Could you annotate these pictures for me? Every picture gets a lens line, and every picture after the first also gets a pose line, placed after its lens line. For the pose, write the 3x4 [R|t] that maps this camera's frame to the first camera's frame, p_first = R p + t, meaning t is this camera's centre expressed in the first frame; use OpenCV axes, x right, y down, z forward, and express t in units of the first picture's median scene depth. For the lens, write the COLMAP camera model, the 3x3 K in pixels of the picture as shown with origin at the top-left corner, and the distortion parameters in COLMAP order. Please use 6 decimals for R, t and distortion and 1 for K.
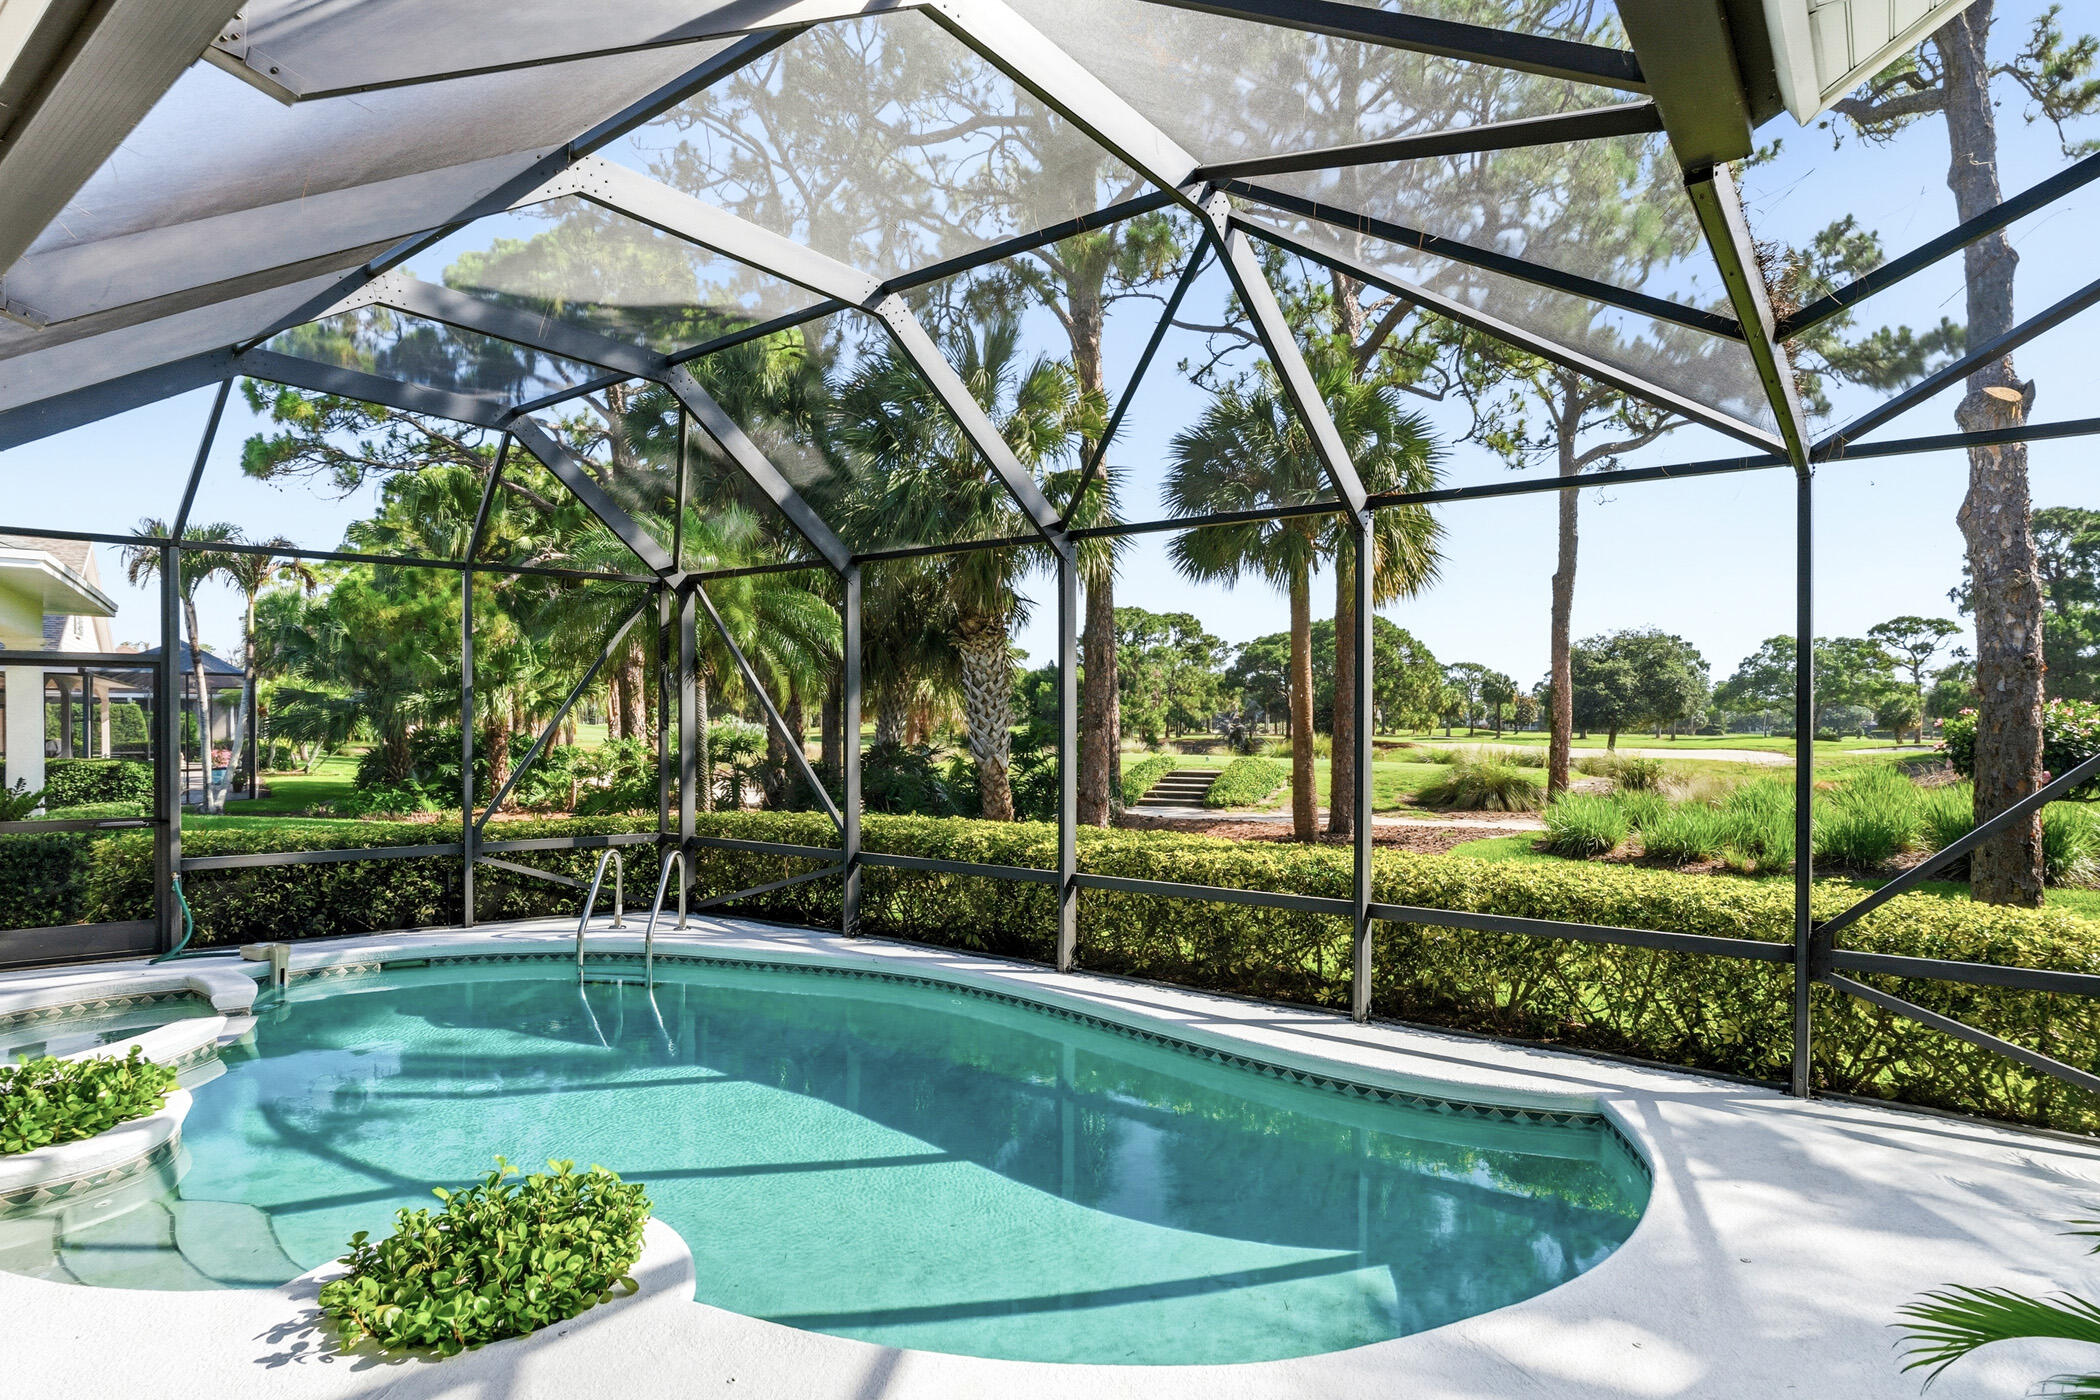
lens RADIAL K [[1120.3, 0, 1044.2], [0, 1120.3, 728.3], [0, 0, 1]] dist [-0.000429, -0.001806]
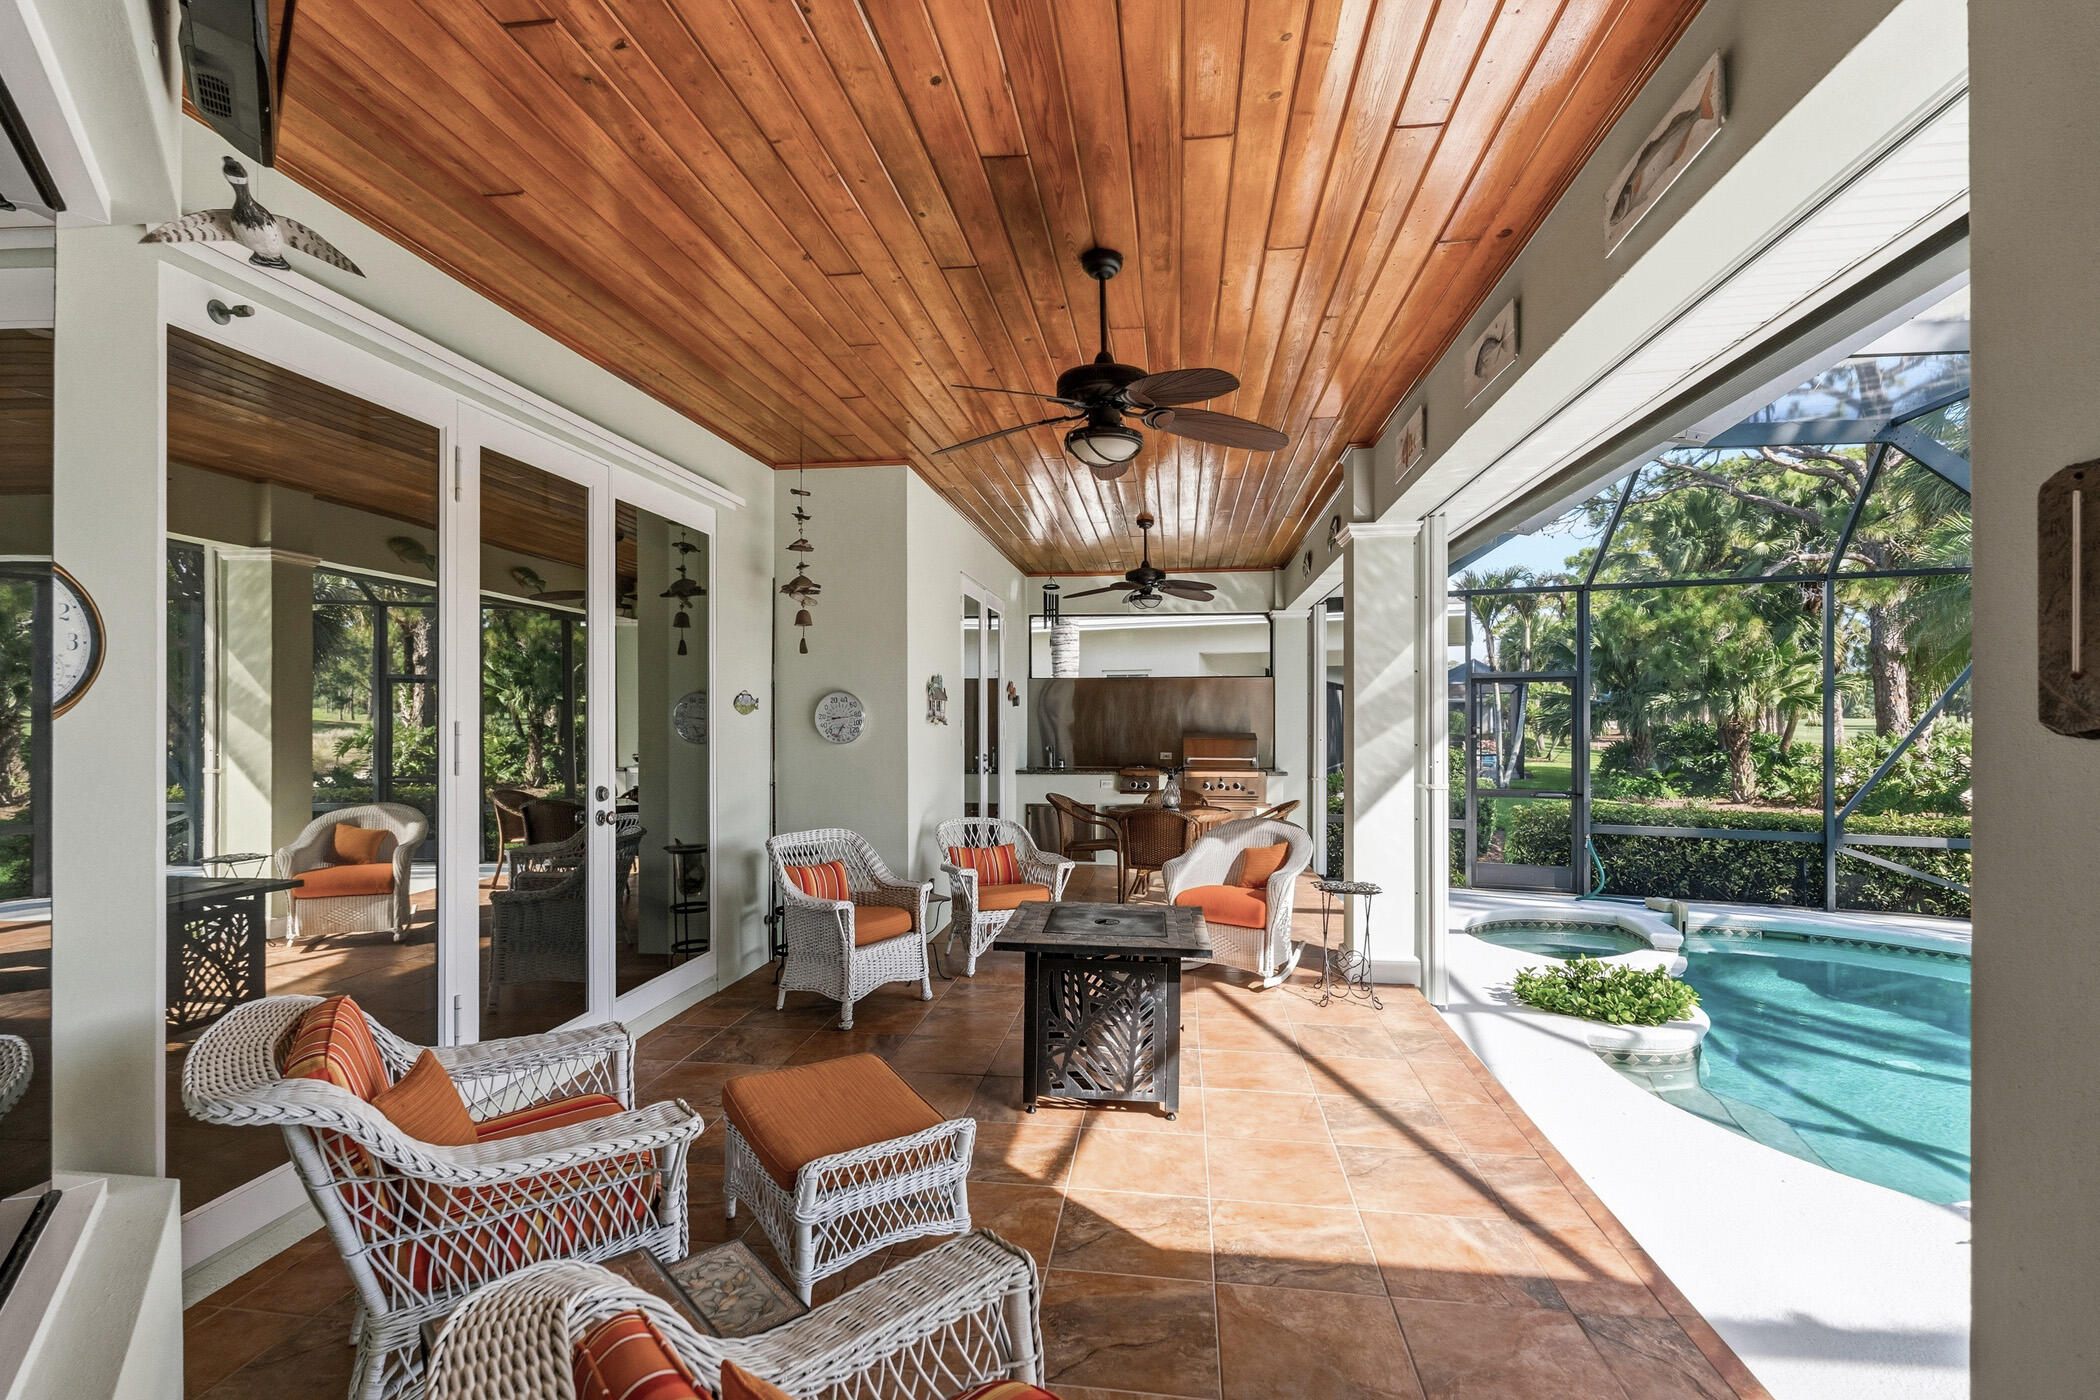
lens RADIAL K [[956.5, 0, 1051.5], [0, 956.5, 715.3], [0, 0, 1]] dist [0.000375, -0.000179]
pose [[0.503436, -0.006953, -0.864004, -0.050018], [-0.001423, 0.999960, -0.008877, -0.000656], [0.864031, 0.005698, 0.503406, -0.054611]]
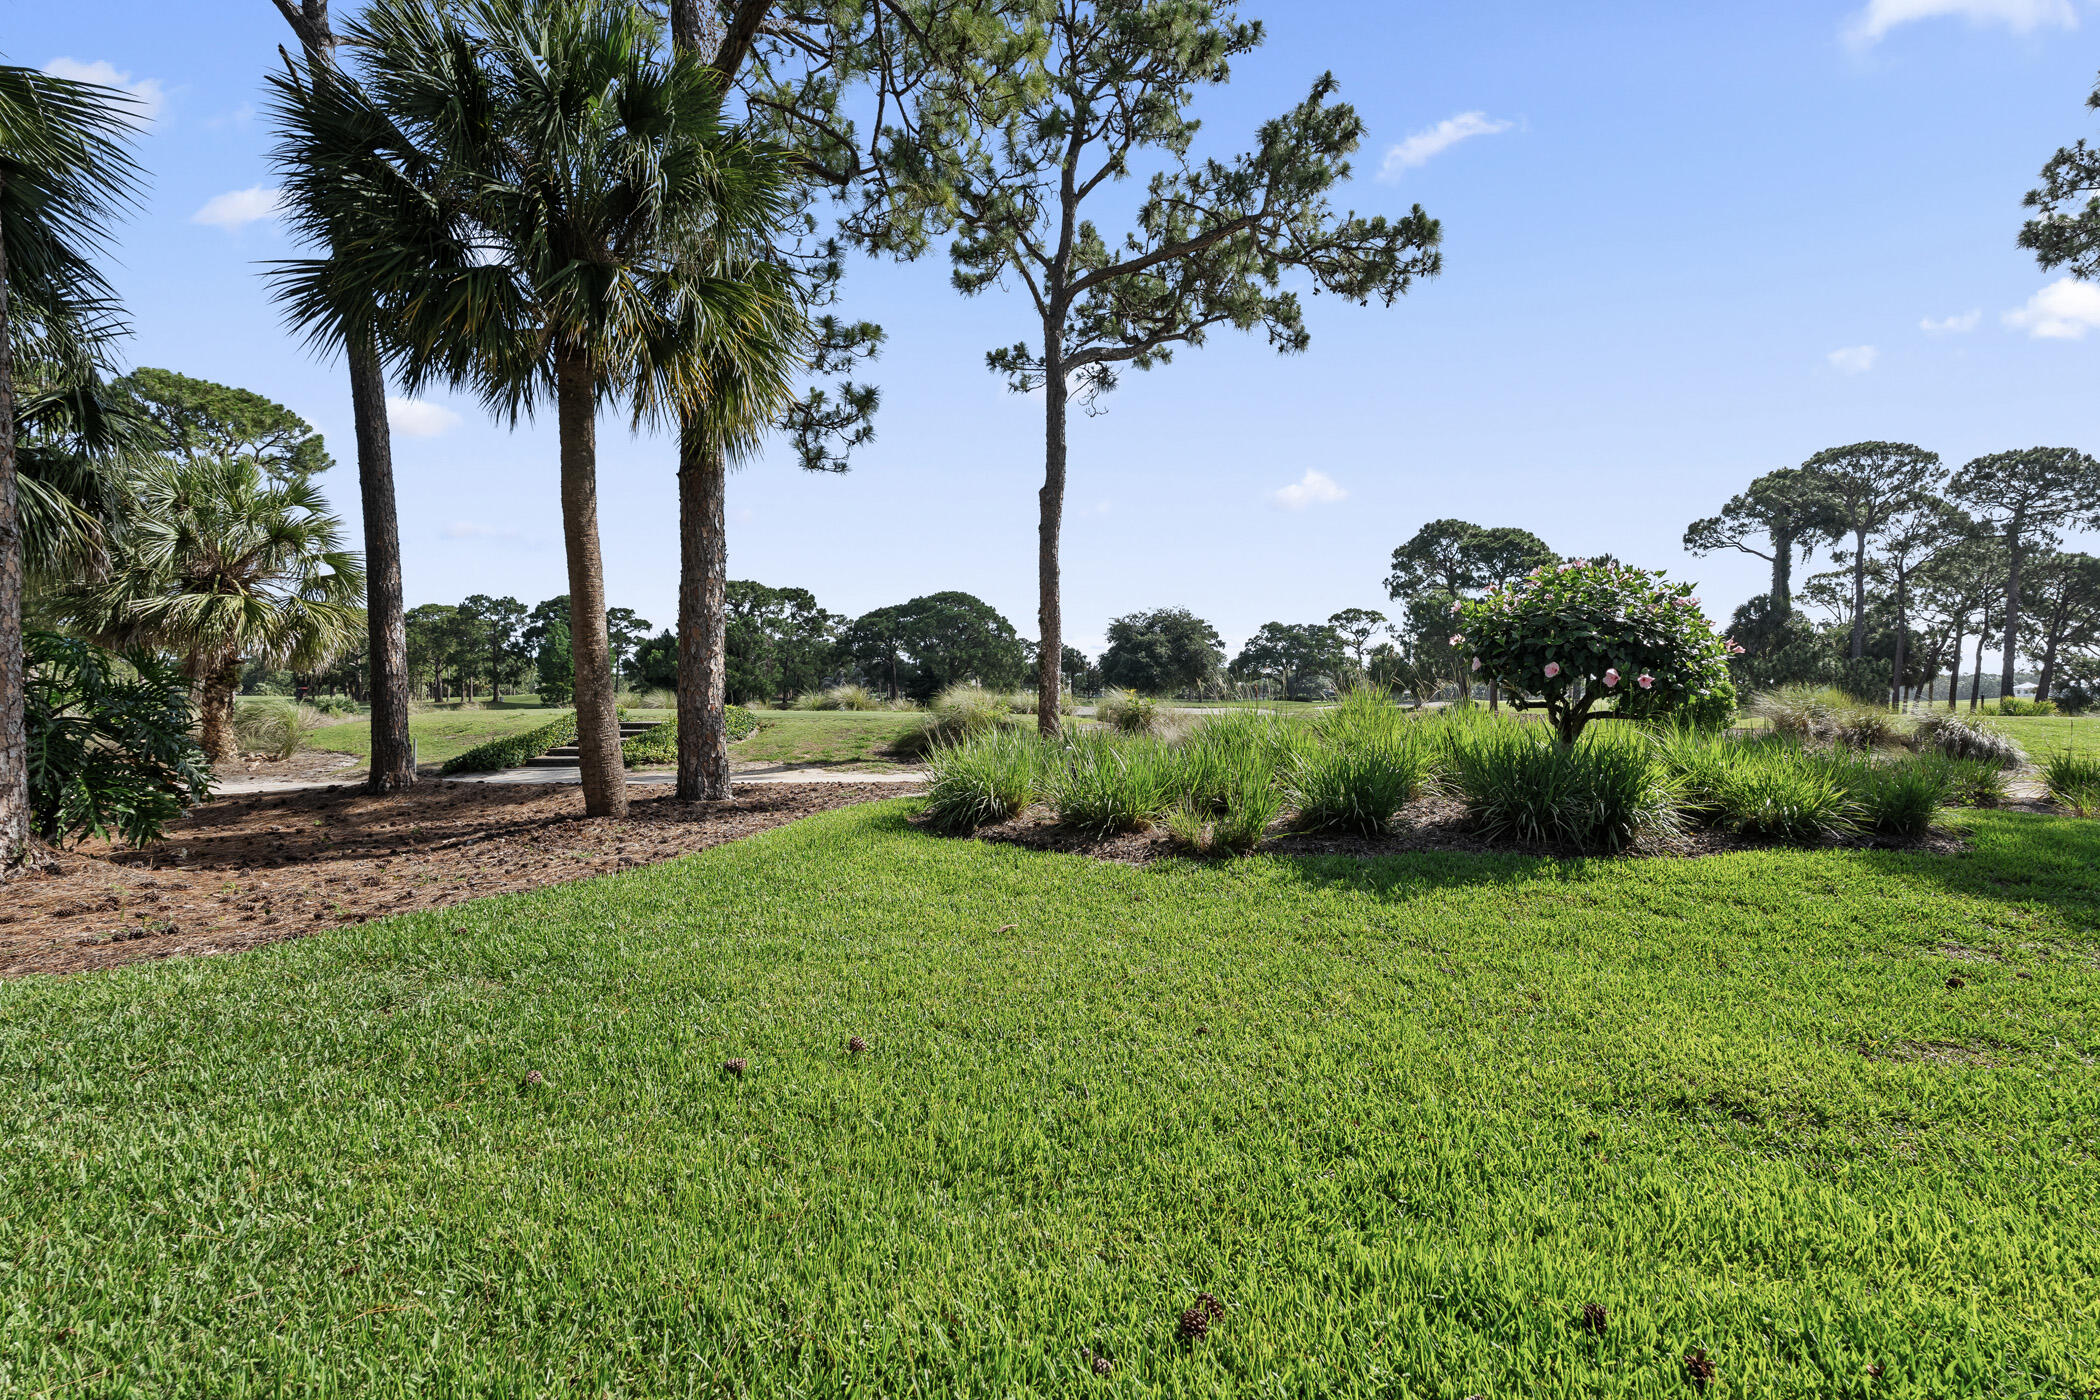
lens RADIAL K [[956.5, 0, 1045.9], [0, 956.5, 699.7], [0, 0, 1]] dist [0.000375, -0.000179]
pose [[0.940017, -0.007705, 0.341042, 0.029827], [0.007117, 0.999970, 0.002978, 0.003809], [-0.341054, -0.000372, 0.940043, 0.043683]]
